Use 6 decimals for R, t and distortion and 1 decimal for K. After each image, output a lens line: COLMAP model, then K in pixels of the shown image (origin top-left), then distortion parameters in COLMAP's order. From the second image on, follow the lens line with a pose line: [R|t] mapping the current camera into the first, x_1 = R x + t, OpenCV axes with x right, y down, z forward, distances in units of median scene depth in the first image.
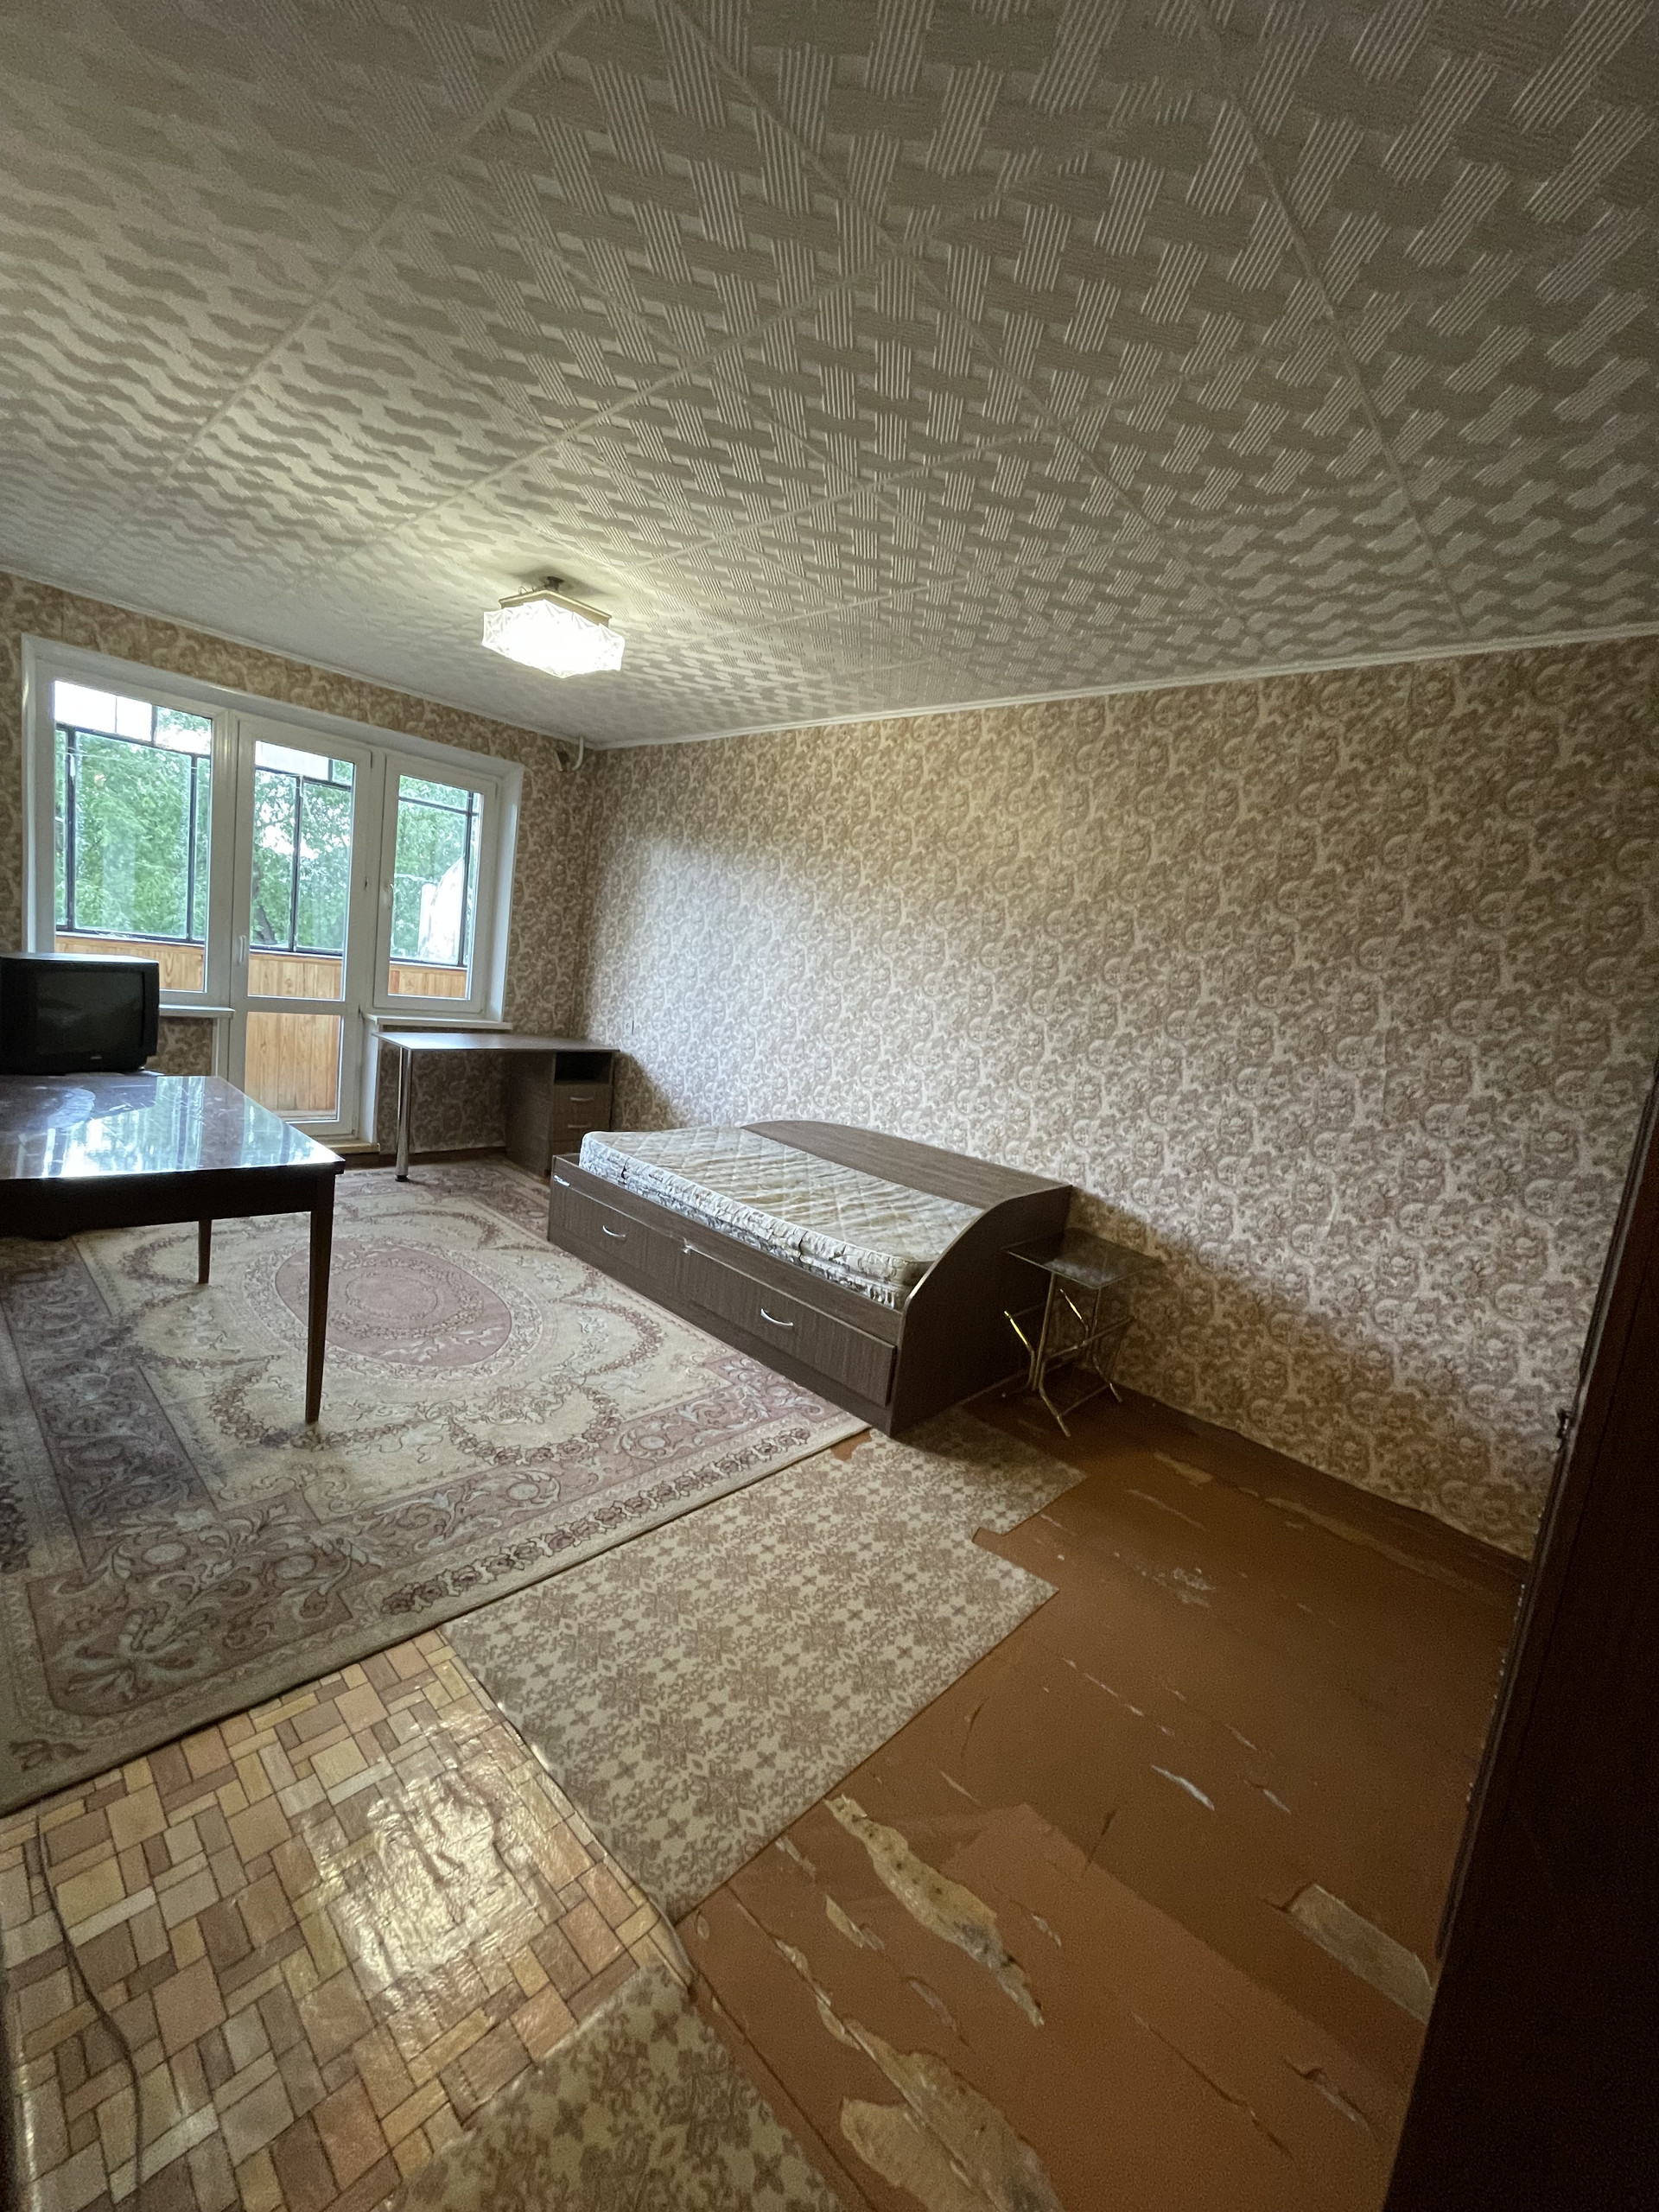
lens RADIAL K [[890.4, 0, 851.8], [0, 890.4, 1102.9], [0, 0, 1]] dist [-0.003964, 0.000490]
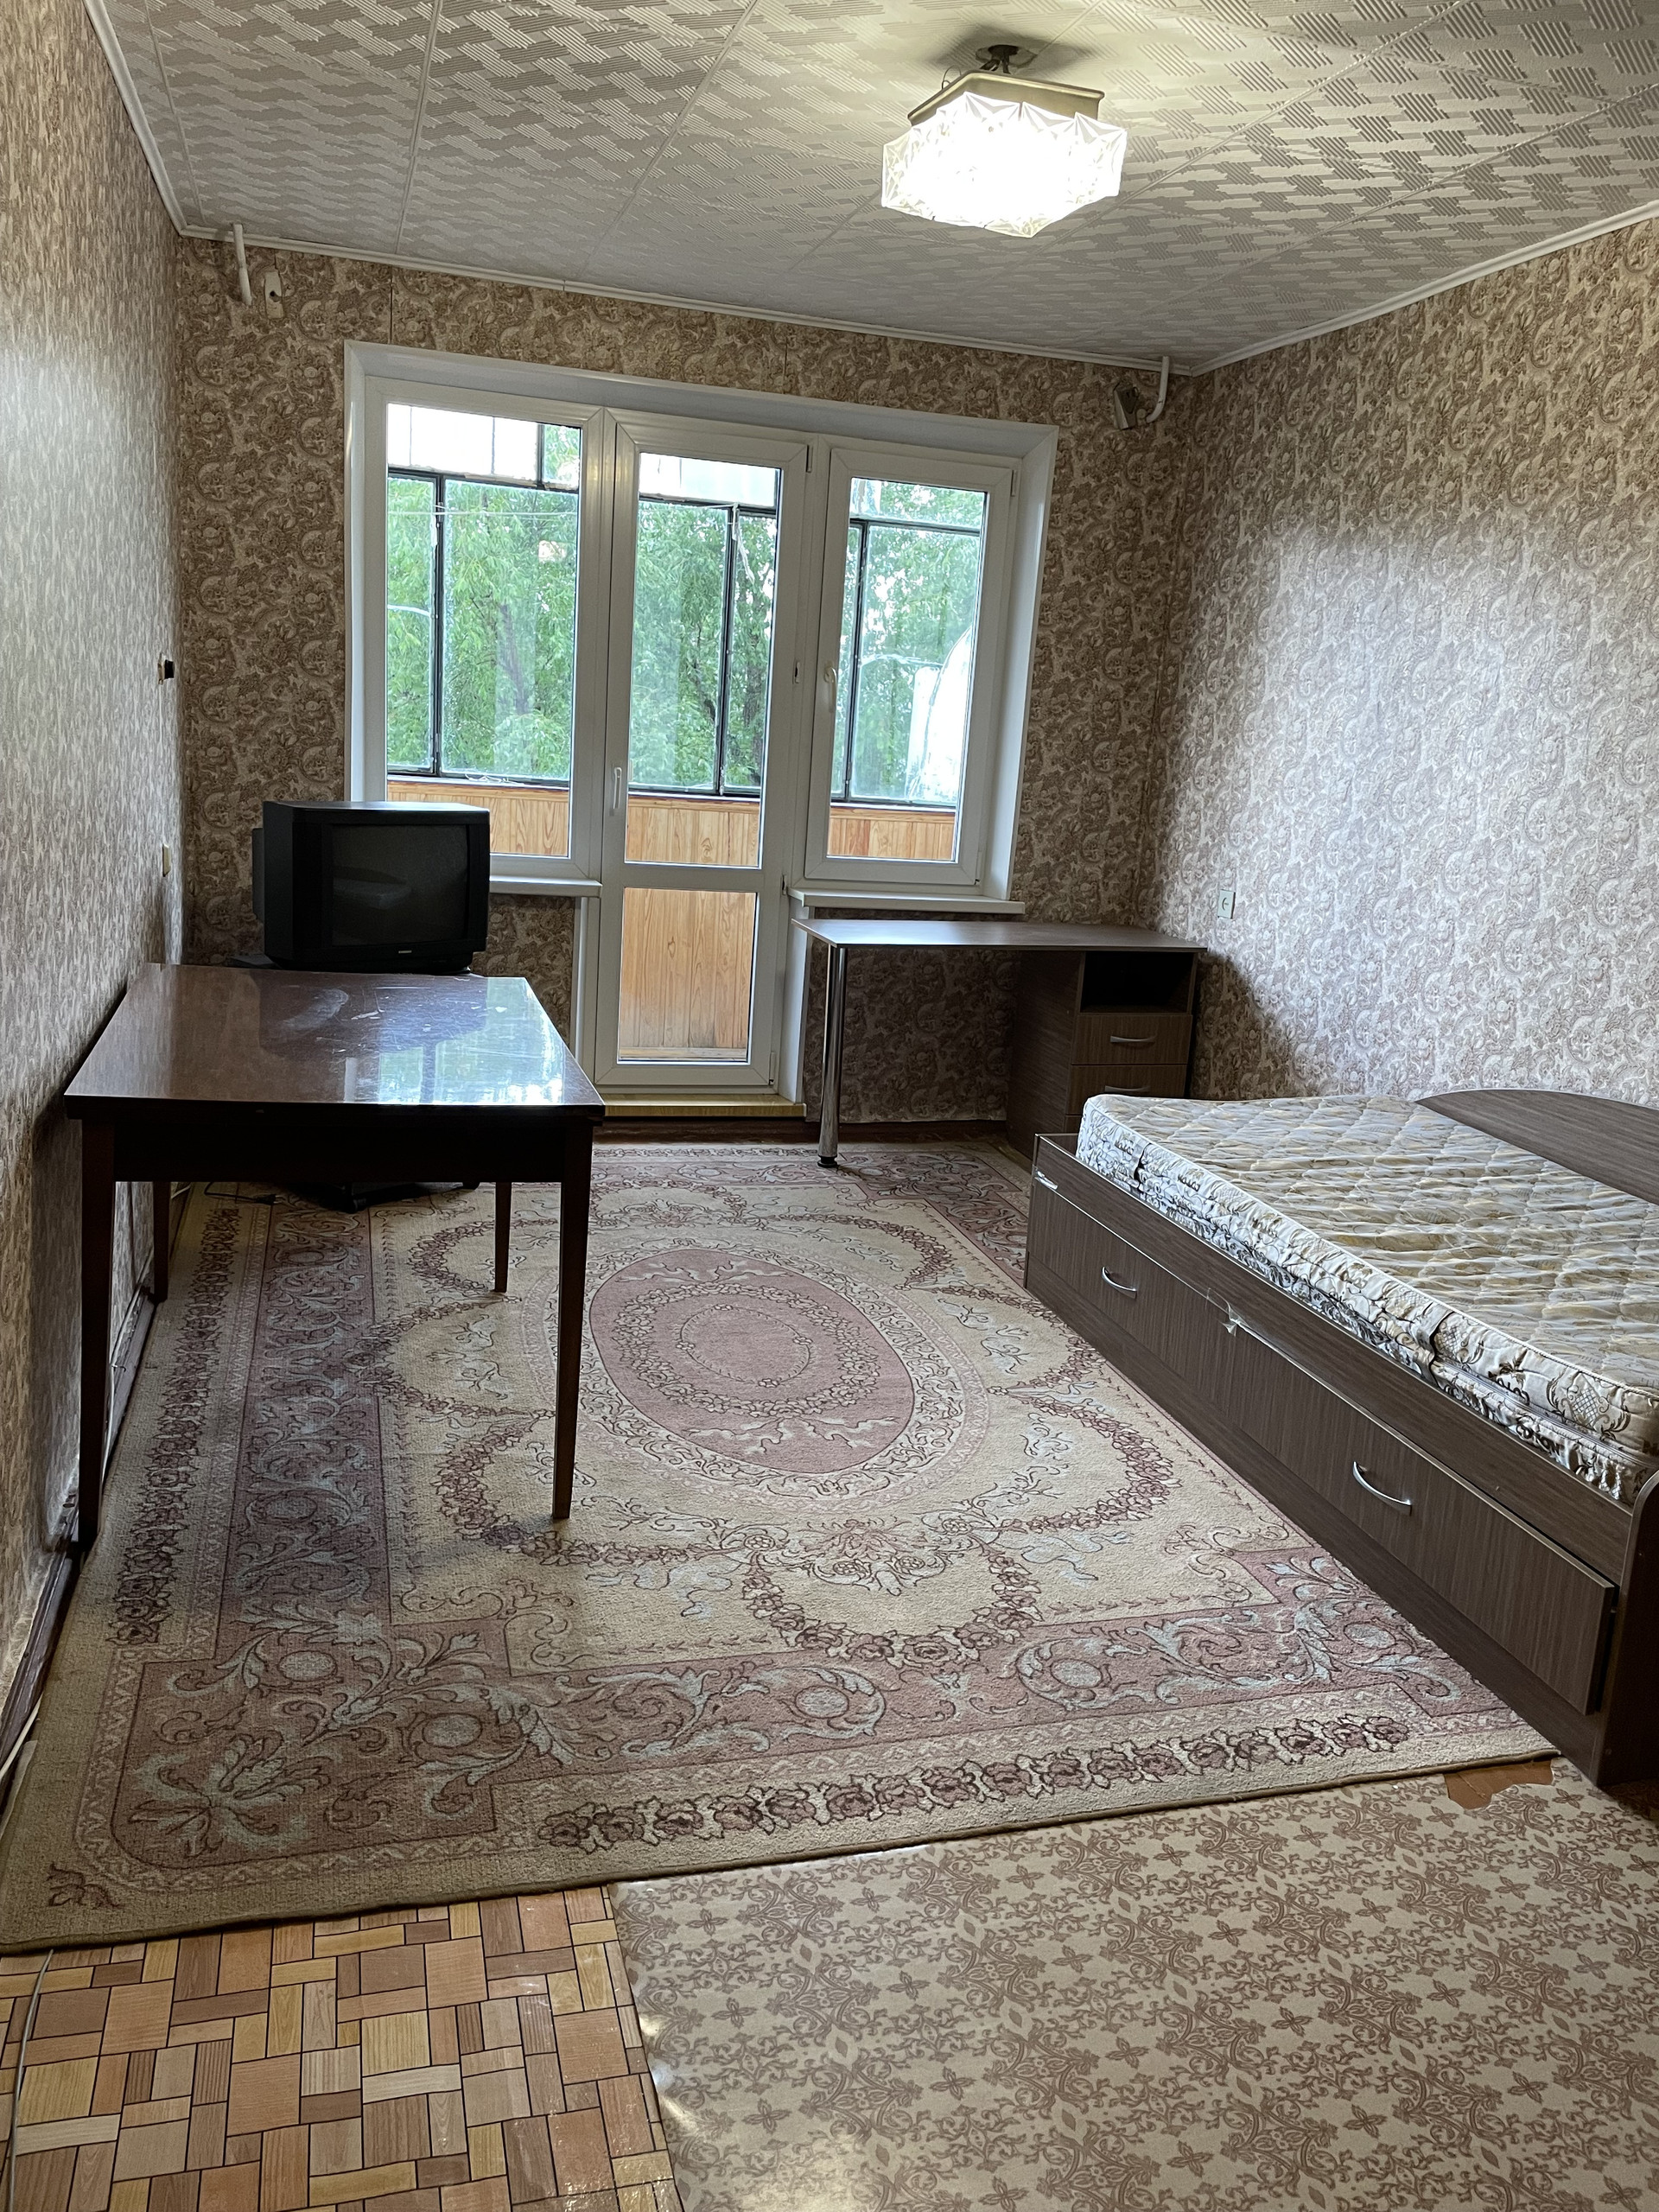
lens RADIAL K [[1673.9, 0, 840.9], [0, 1673.9, 1093.5], [0, 0, 1]] dist [0.084222, -0.102081]
pose [[0.857575, 0.041810, -0.512658, 0.121685], [-0.033759, 0.999117, 0.025010, 0.016069], [0.513251, -0.004141, 0.858229, 0.060347]]
